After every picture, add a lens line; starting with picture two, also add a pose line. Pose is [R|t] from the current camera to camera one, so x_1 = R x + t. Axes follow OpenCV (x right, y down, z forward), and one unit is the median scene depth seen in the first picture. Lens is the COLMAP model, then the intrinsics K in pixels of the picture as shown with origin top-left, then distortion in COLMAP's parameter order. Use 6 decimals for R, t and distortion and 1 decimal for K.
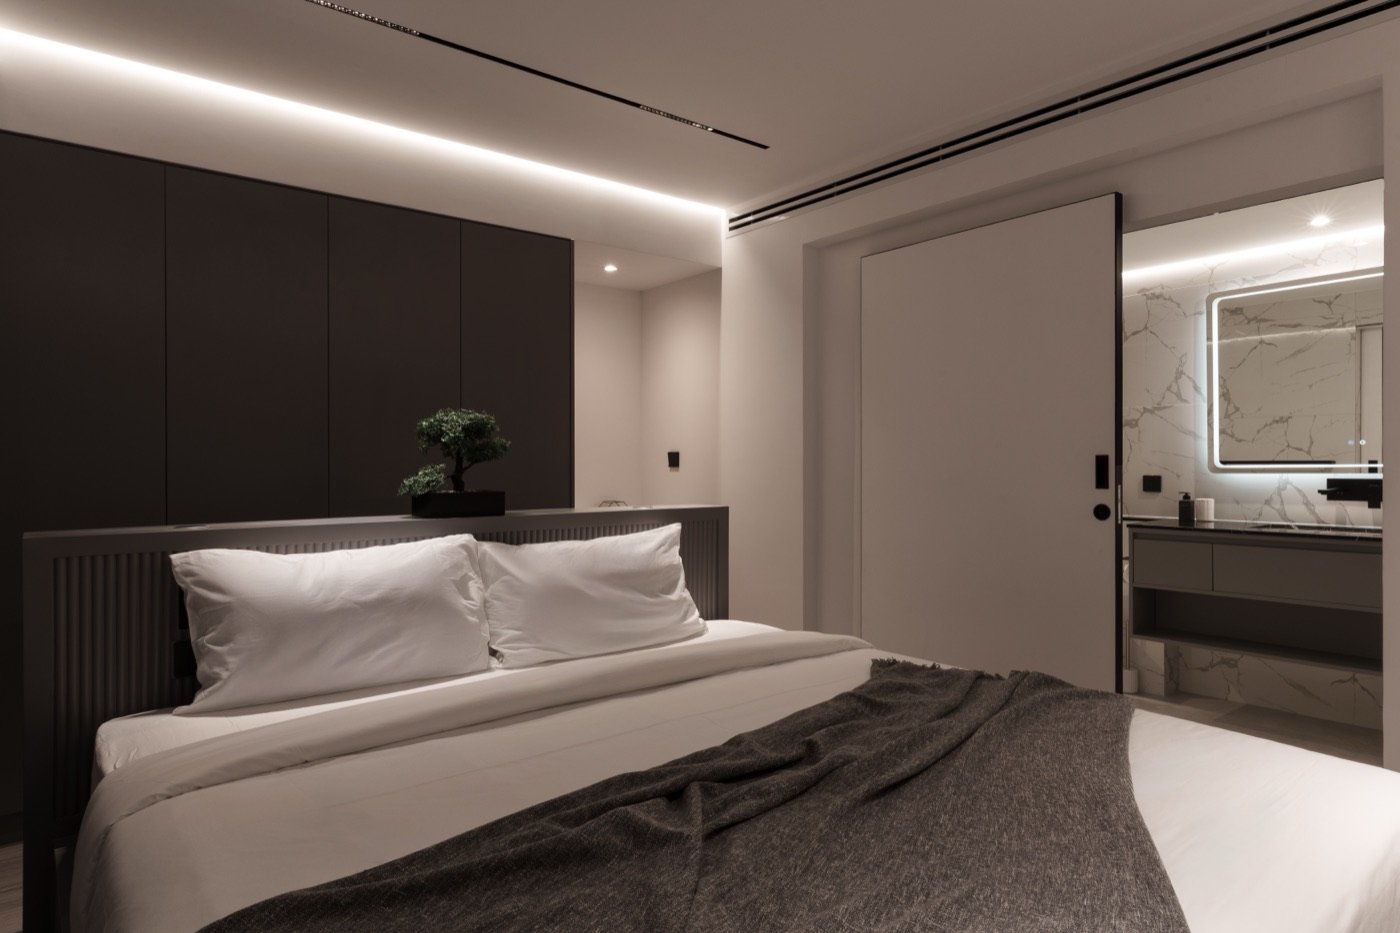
lens RADIAL K [[814.1, 0, 695.5], [0, 814.1, 475.4], [0, 0, 1]] dist [0.029623, 0.000444]
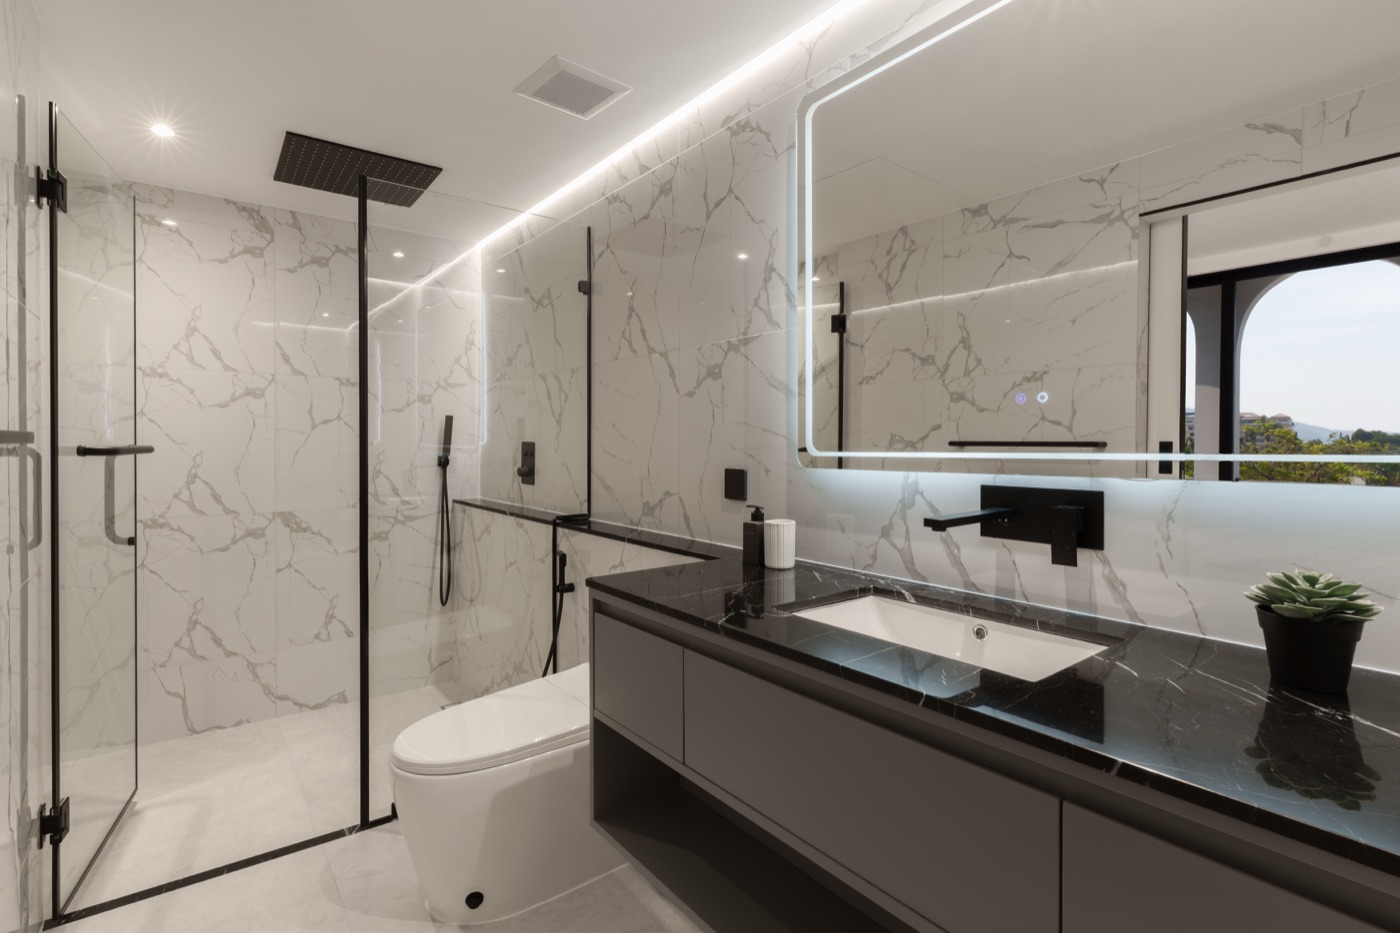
lens RADIAL K [[681.2, 0, 706.7], [0, 681.2, 463.9], [0, 0, 1]] dist [0.005547, 0.000971]
pose [[0.999996, 0.002575, 0.001386, 0.490209], [-0.002599, 0.999847, 0.017326, -0.009968], [-0.001341, -0.017330, 0.999849, 0.513175]]
